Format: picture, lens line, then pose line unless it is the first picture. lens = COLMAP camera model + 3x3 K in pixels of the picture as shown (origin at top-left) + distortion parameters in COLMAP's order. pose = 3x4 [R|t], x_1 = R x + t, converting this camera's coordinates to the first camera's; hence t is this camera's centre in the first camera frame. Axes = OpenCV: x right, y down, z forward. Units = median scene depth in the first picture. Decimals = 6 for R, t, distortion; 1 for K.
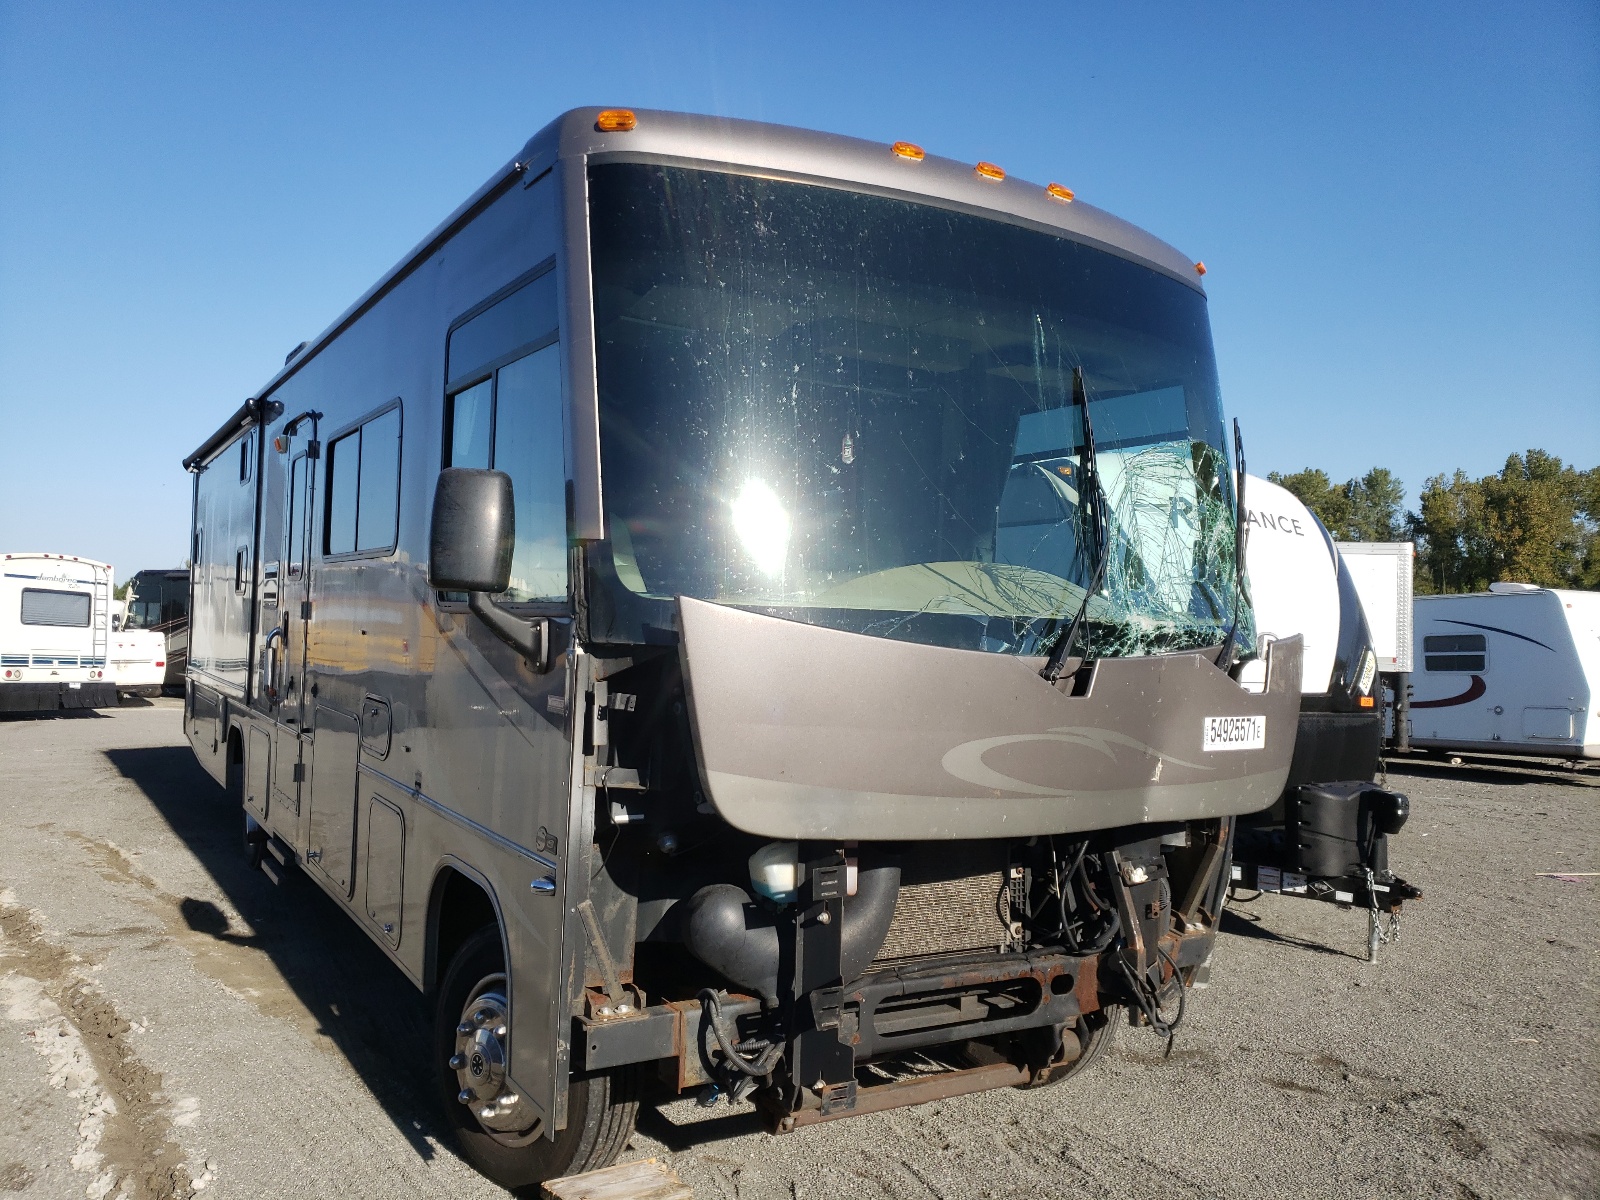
lens RADIAL K [[1153.3, 0, 800.0], [0, 1153.3, 600.0], [0, 0, 1]] dist [0.000204, -0.000888]
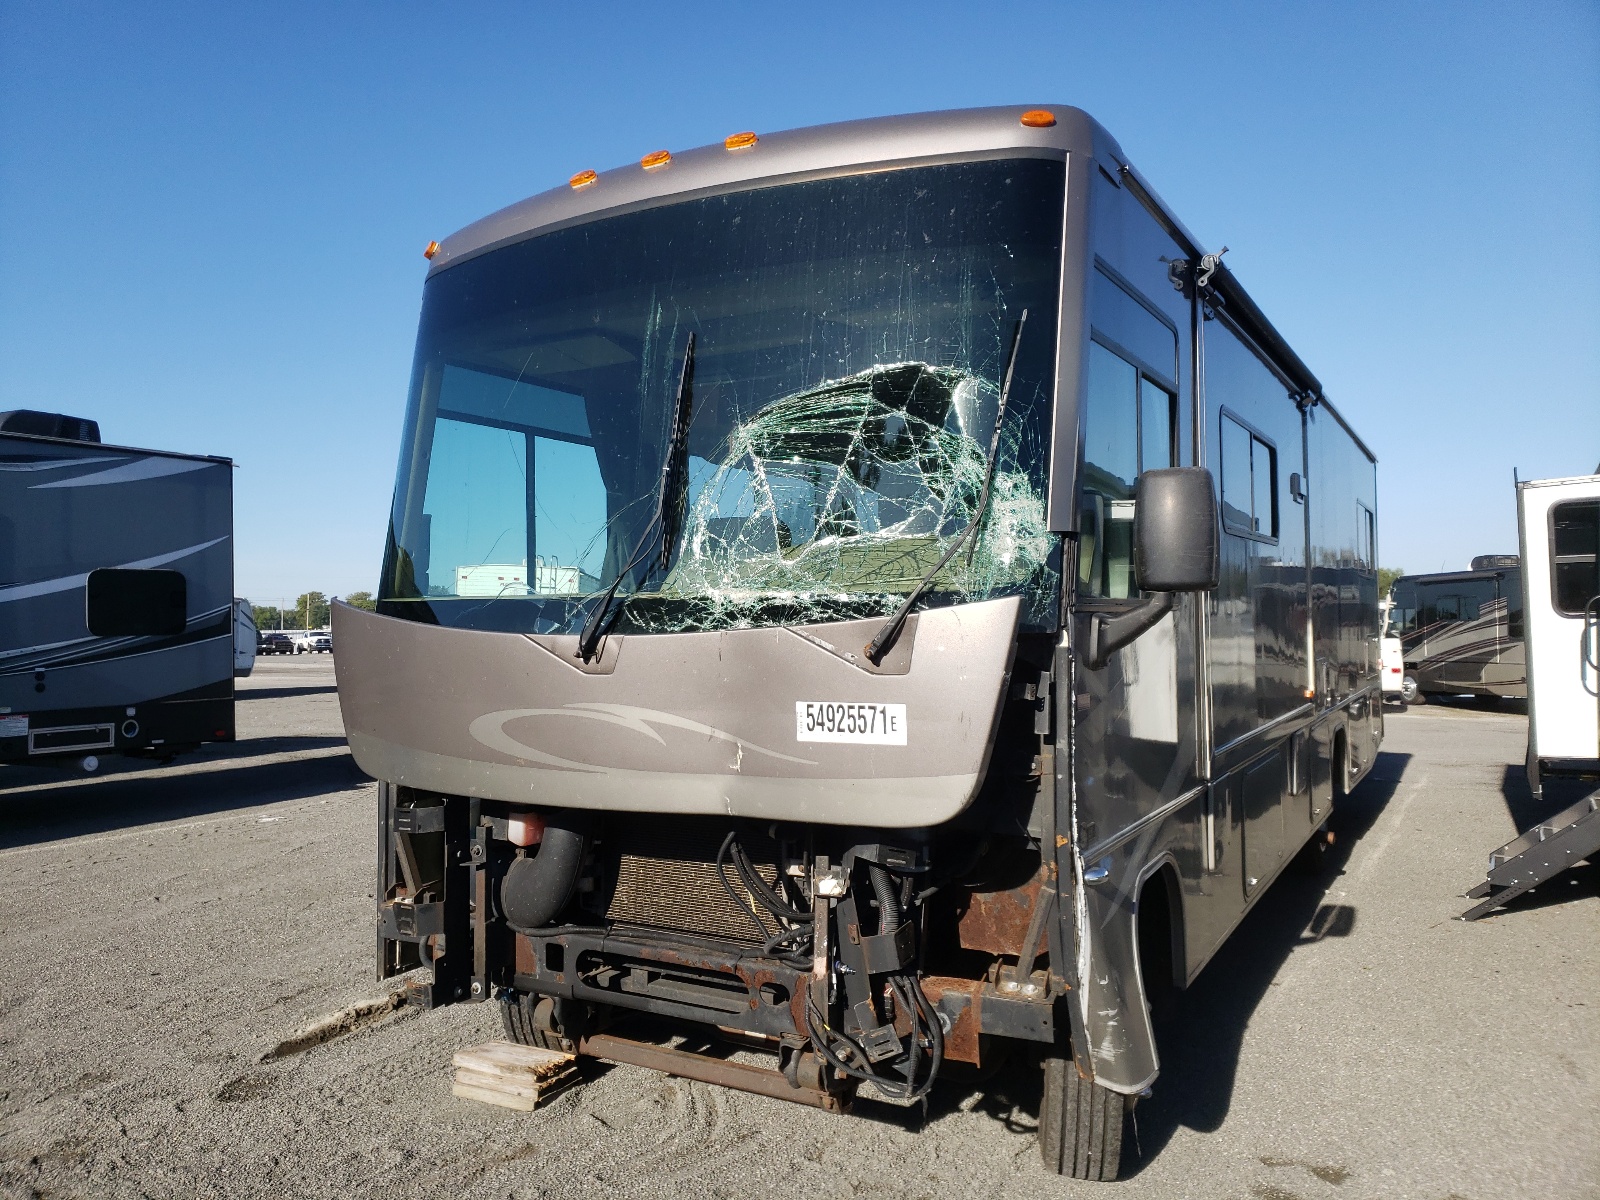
lens RADIAL K [[1232.5, 0, 800.0], [0, 1232.5, 600.0], [0, 0, 1]] dist [0.022917, -0.003062]
pose [[0.550947, -0.051218, -0.832967, 1.106304], [0.047552, 0.998420, -0.029939, 0.053601], [0.833184, -0.023114, 0.552512, 0.493994]]
